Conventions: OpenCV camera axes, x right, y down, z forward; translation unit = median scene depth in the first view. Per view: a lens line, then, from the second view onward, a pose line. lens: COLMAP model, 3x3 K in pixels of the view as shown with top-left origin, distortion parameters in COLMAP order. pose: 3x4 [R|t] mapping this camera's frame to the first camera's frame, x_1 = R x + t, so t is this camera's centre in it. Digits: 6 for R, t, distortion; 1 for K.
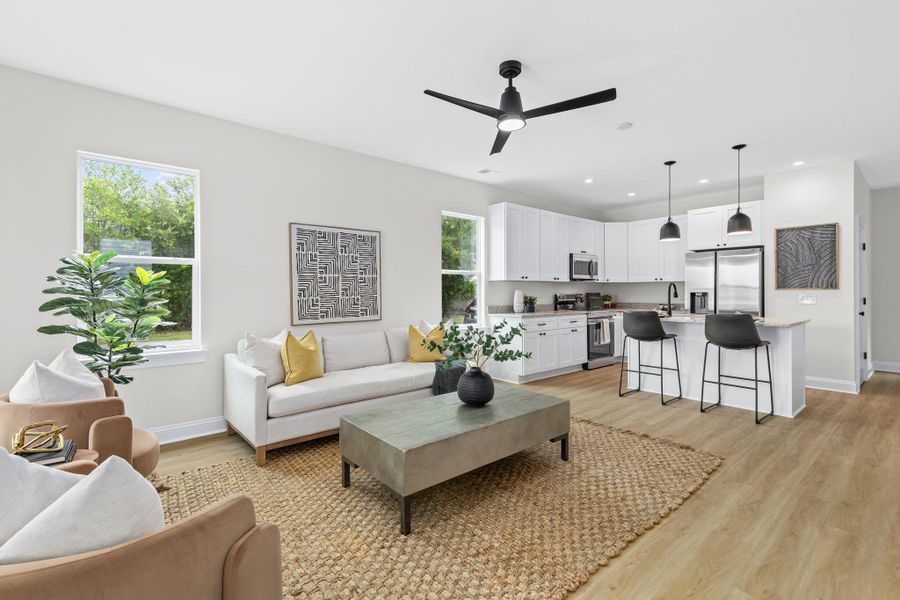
lens RADIAL K [[402.2, 0, 449.5], [0, 402.2, 296.9], [0, 0, 1]] dist [-0.003551, -0.000110]
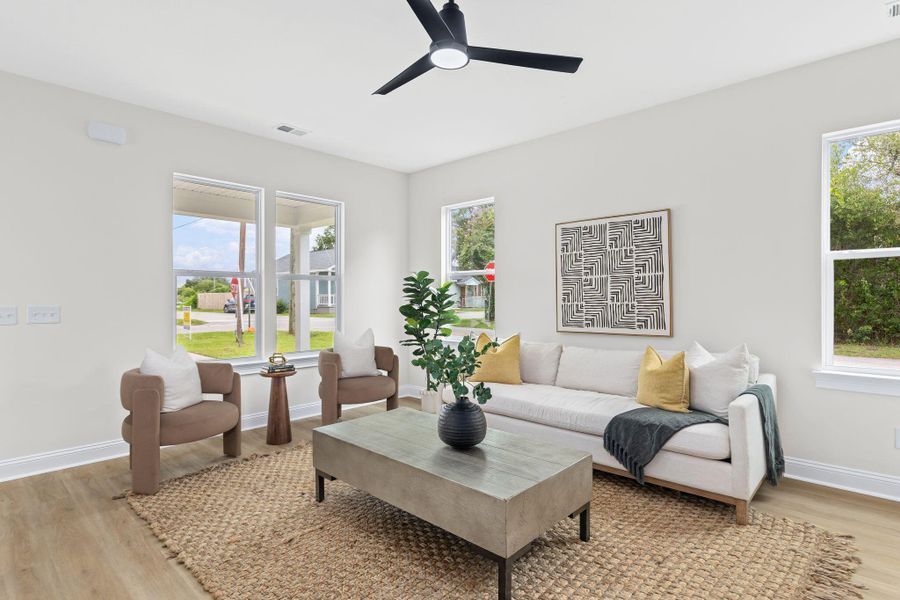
lens RADIAL K [[462.4, 0, 451.7], [0, 462.4, 296.8], [0, 0, 1]] dist [0.015363, -0.000374]
pose [[0.121262, 0.008965, -0.992580, 0.618773], [-0.003980, 0.999956, 0.008545, -0.017781], [0.992613, 0.002914, 0.121292, 0.573268]]
